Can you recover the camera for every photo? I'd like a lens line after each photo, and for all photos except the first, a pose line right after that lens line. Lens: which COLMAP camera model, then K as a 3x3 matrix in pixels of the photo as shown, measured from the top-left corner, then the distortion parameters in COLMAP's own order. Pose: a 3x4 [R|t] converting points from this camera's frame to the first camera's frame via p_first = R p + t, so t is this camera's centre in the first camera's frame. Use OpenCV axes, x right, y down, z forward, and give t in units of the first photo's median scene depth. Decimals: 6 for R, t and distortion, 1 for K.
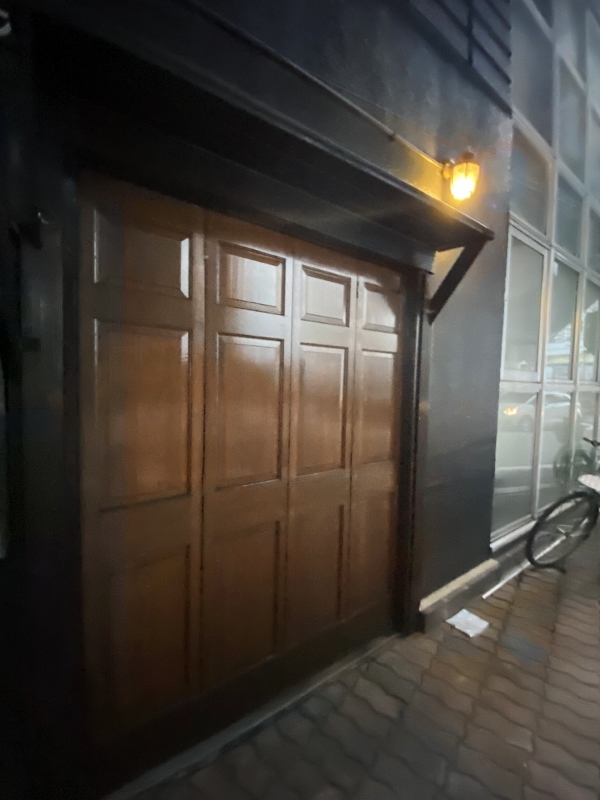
lens RADIAL K [[325.4, 0, 296.8], [0, 325.4, 396.8], [0, 0, 1]] dist [0.011753, -0.015754]
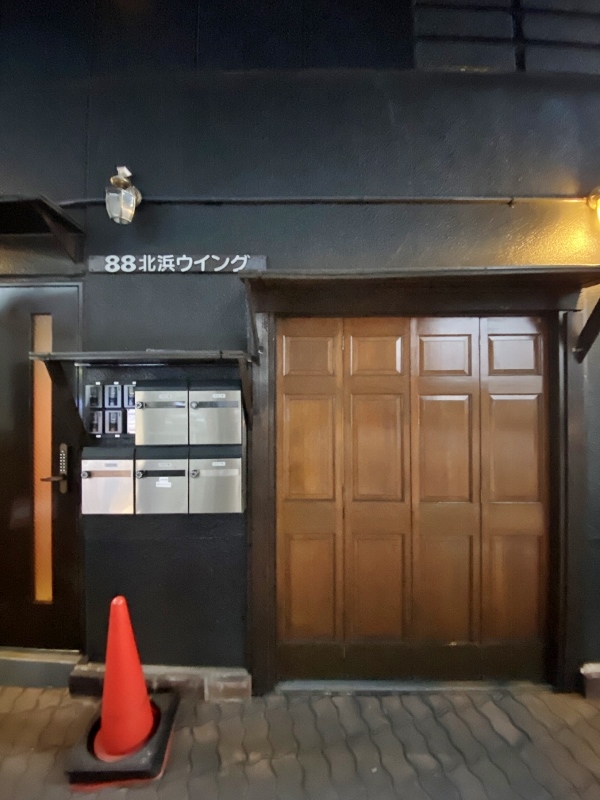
lens RADIAL K [[325.4, 0, 301.3], [0, 325.4, 401.3], [0, 0, 1]] dist [0.011753, -0.015754]
pose [[0.810006, -0.041315, -0.584964, 0.360597], [-0.004507, 0.997047, -0.076662, -0.039494], [0.586404, 0.064733, 0.807428, -0.289100]]
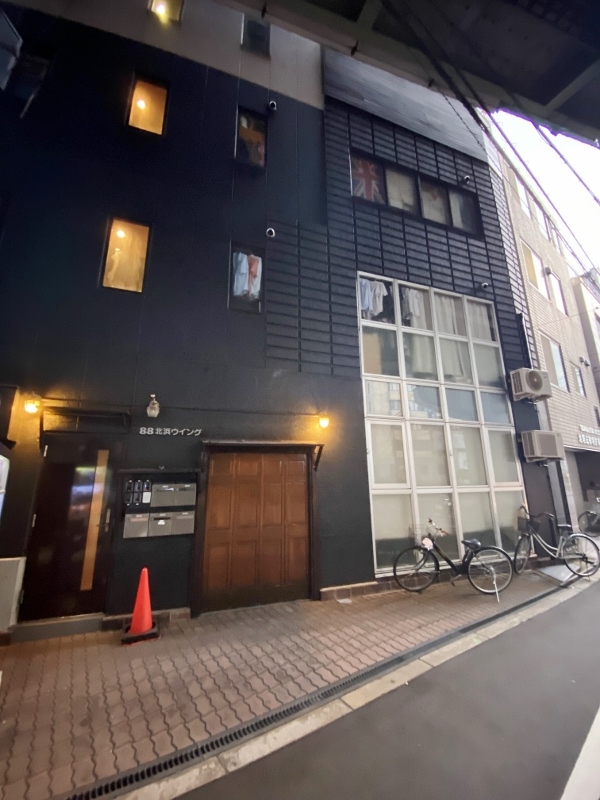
lens RADIAL K [[325.4, 0, 302.8], [0, 325.4, 396.6], [0, 0, 1]] dist [0.011753, -0.015754]
pose [[0.962455, -0.105407, -0.250138, 1.239805], [0.025475, 0.952532, -0.303370, 0.004025], [0.270242, 0.285608, 0.919455, -2.092556]]
